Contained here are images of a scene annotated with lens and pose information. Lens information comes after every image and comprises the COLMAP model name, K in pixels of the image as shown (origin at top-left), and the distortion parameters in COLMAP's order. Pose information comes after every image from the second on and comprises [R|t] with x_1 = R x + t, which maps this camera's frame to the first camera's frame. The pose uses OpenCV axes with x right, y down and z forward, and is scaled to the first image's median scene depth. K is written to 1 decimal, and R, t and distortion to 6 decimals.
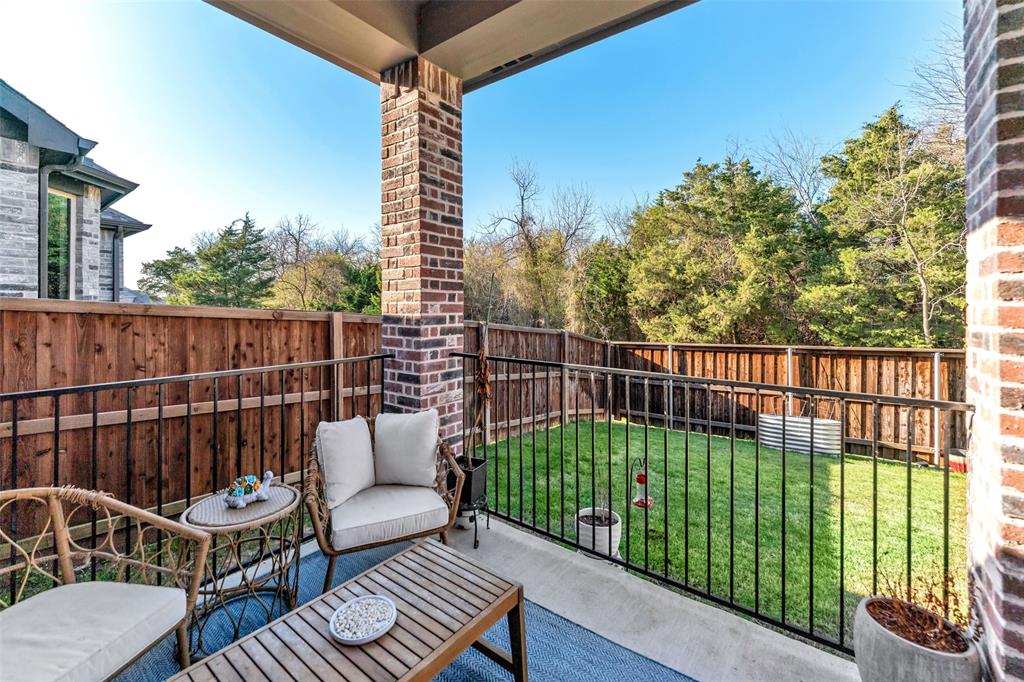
lens RADIAL K [[417.5, 0, 507.5], [0, 417.5, 321.6], [0, 0, 1]] dist [-0.003361, -0.000246]
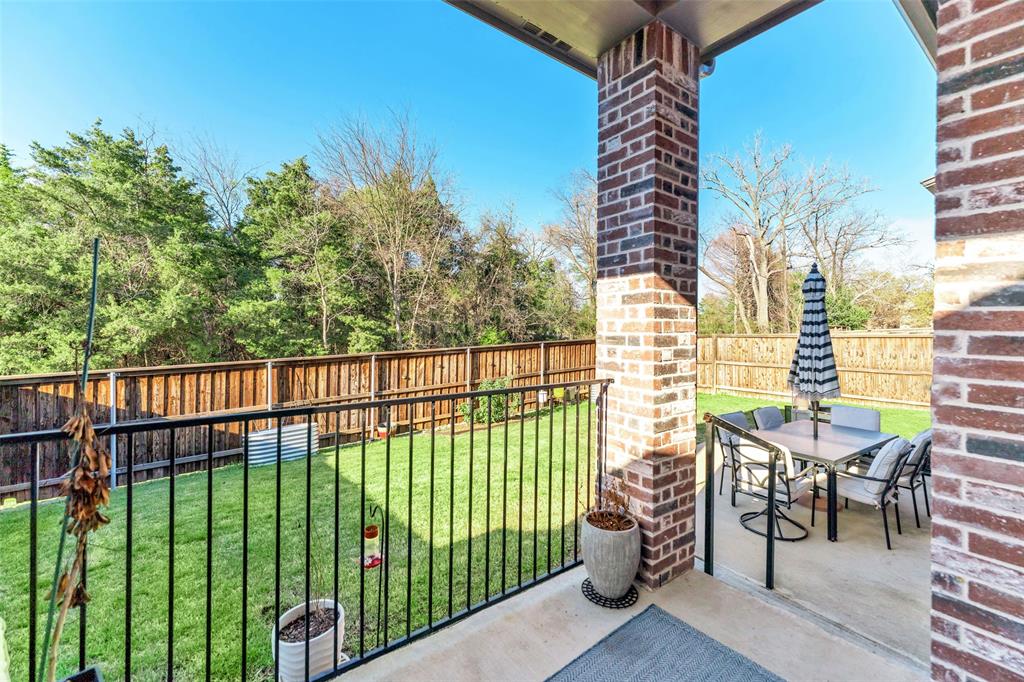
lens RADIAL K [[417.5, 0, 507.5], [0, 417.5, 321.6], [0, 0, 1]] dist [-0.003361, -0.000246]
pose [[0.307757, 0.003254, 0.951459, -0.097901], [0.027300, 0.999552, -0.012248, -0.005189], [-0.951073, 0.029745, 0.307530, 0.119565]]
